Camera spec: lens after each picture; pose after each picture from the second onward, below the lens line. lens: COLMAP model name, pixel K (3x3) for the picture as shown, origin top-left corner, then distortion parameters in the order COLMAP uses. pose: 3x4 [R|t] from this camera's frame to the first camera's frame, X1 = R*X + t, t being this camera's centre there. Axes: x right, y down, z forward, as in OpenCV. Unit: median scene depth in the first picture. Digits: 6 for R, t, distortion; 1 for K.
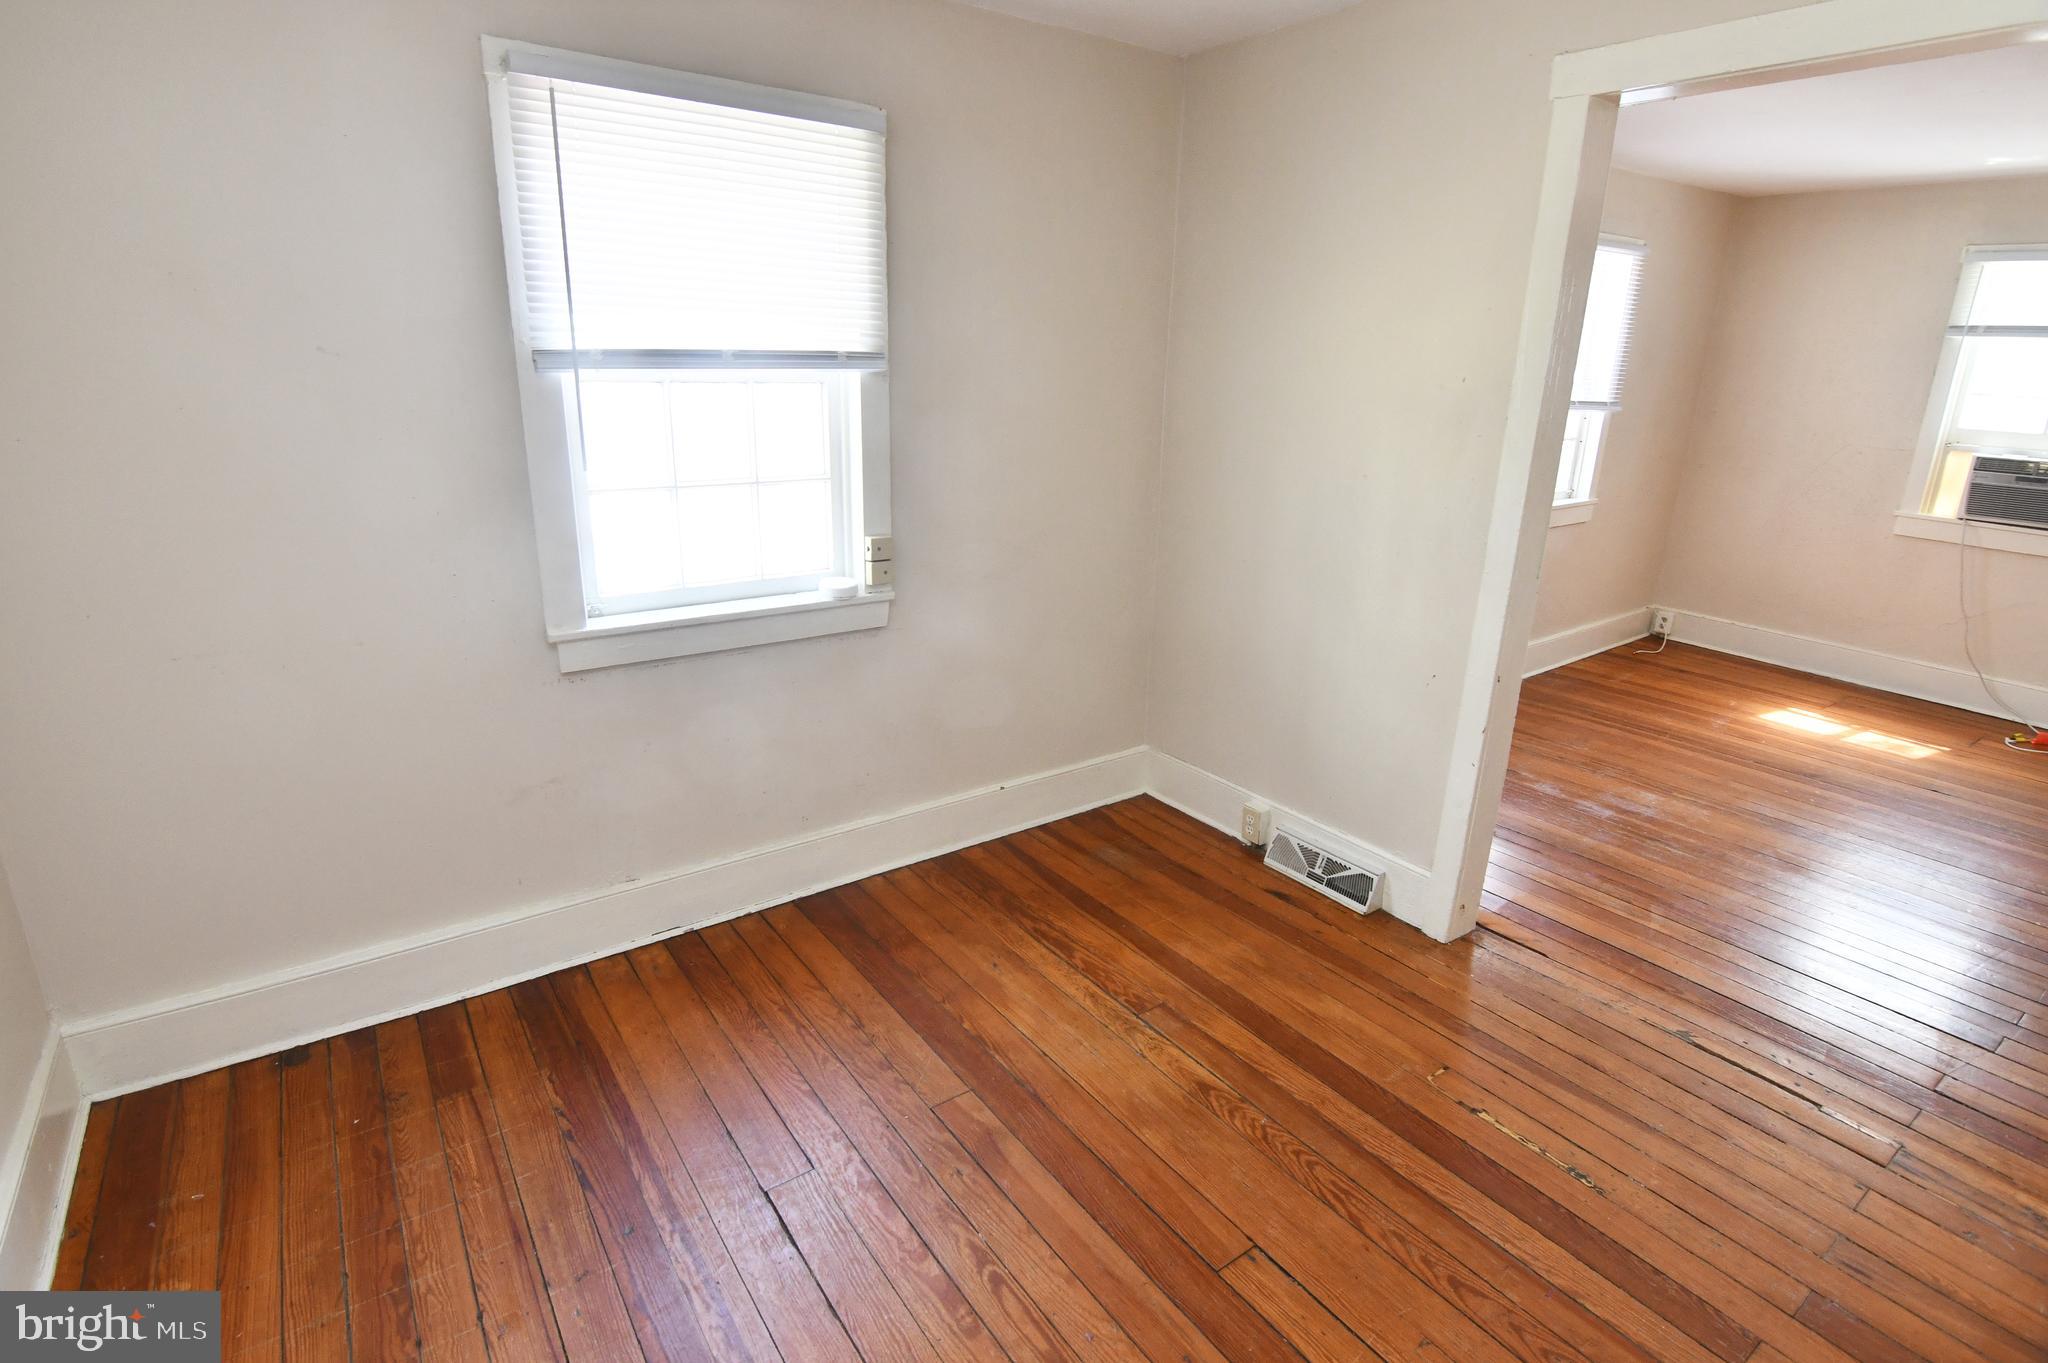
lens RADIAL K [[989.8, 0, 1036.9], [0, 989.8, 661.8], [0, 0, 1]] dist [-0.004597, -0.005970]
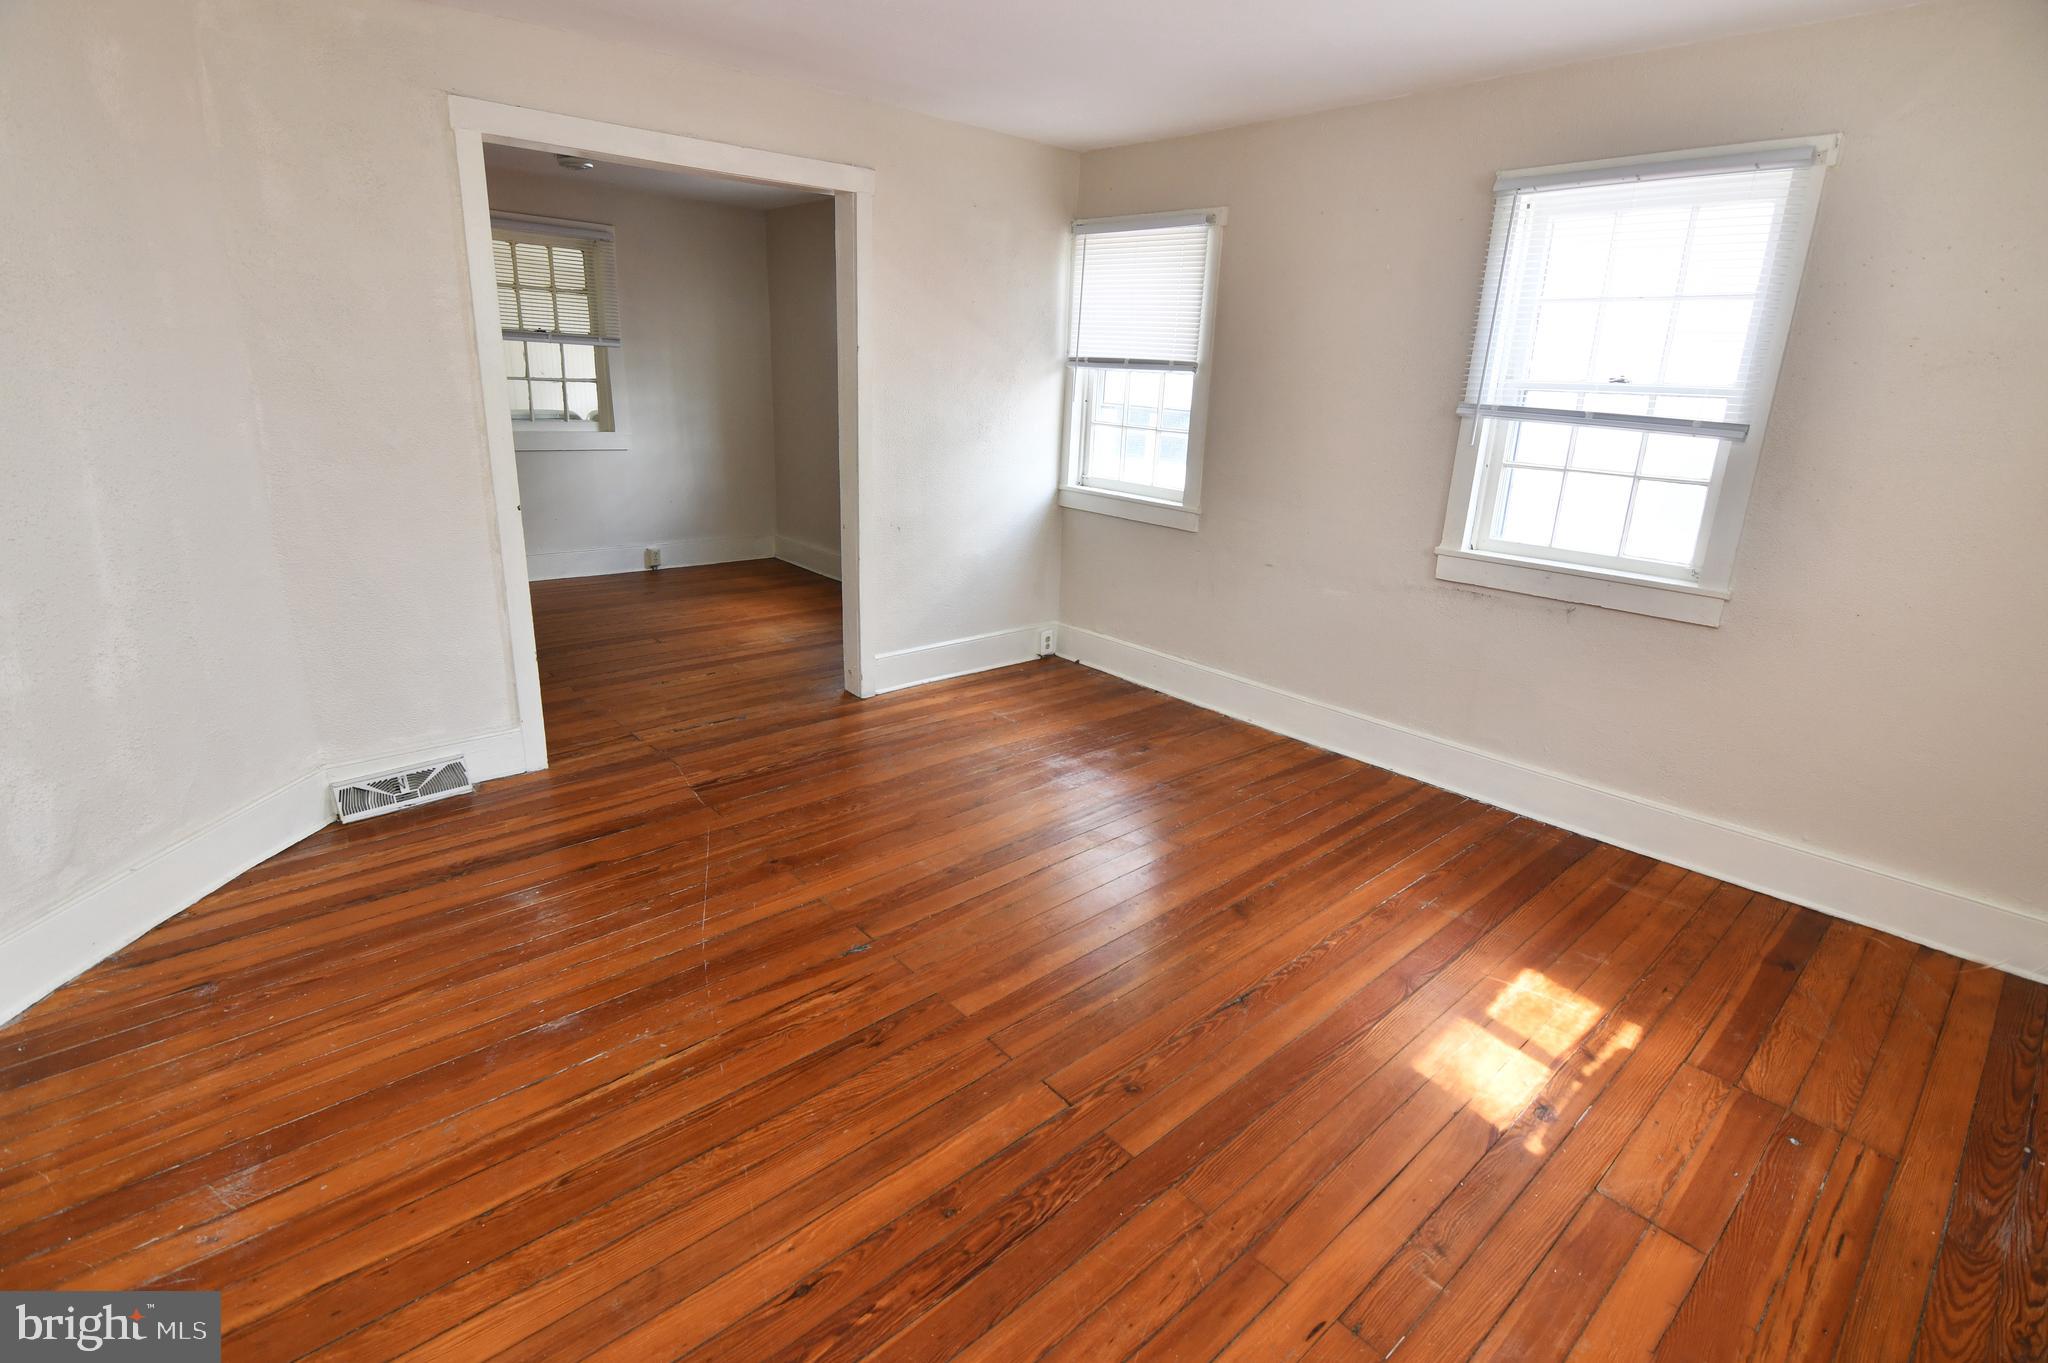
lens RADIAL K [[989.8, 0, 1022.0], [0, 989.8, 671.4], [0, 0, 1]] dist [-0.004597, -0.005970]
pose [[0.094936, 0.280085, -0.955269, 1.268777], [-0.313495, 0.919190, 0.238351, -0.149957], [0.944832, 0.276844, 0.175069, 0.605932]]
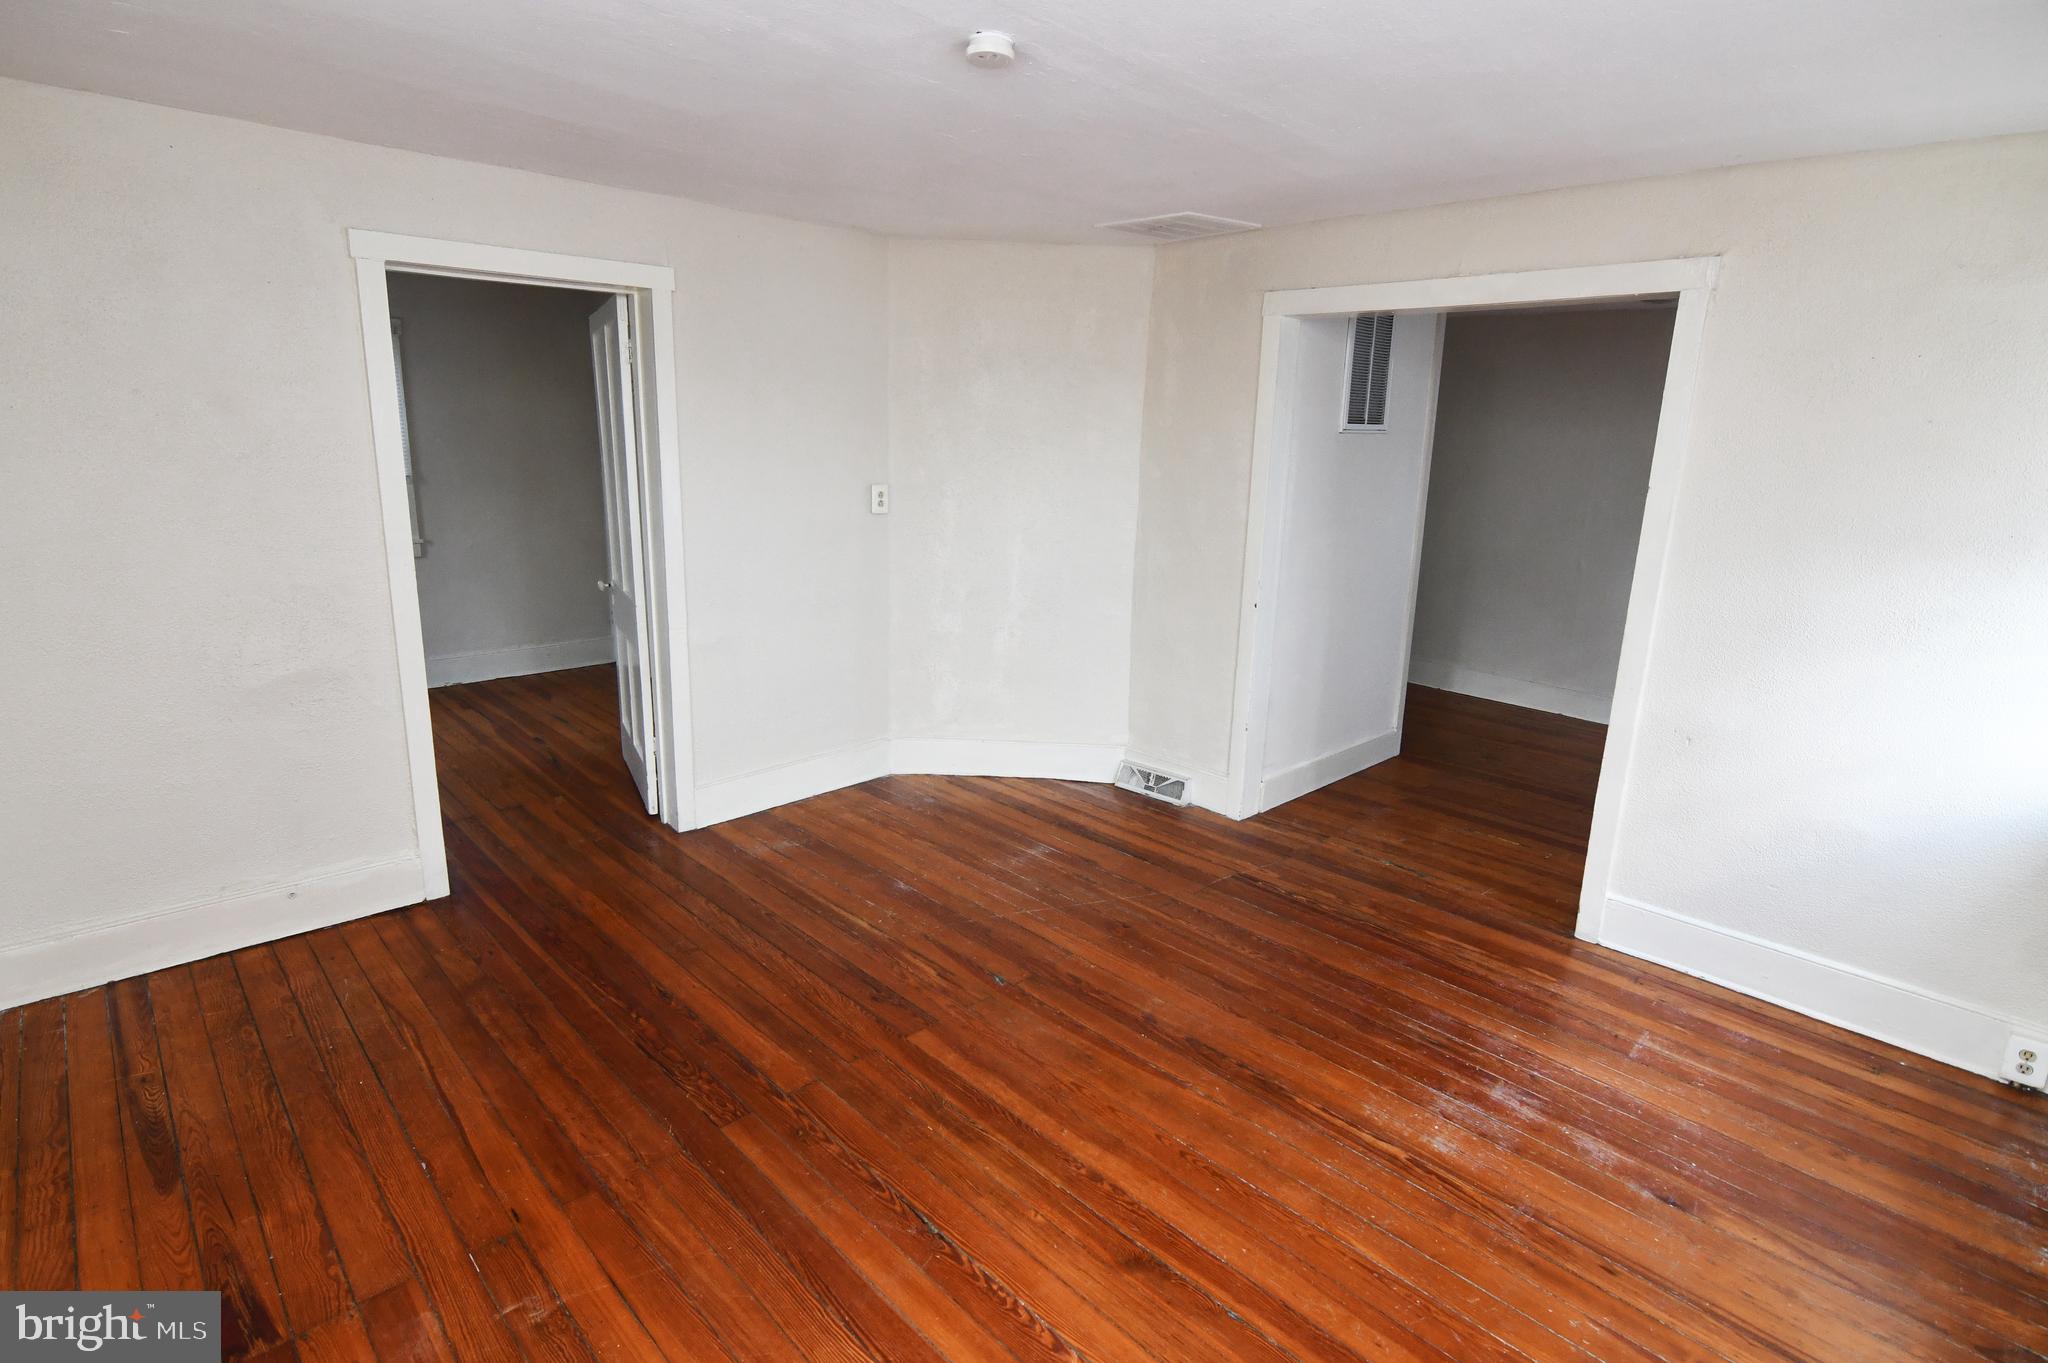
lens RADIAL K [[989.8, 0, 1016.5], [0, 989.8, 669.6], [0, 0, 1]] dist [-0.004597, -0.005970]
pose [[-0.988453, -0.024651, -0.149511, 0.835633], [-0.095362, 0.867982, 0.487354, -0.345075], [0.117759, 0.495984, -0.860309, 1.146104]]
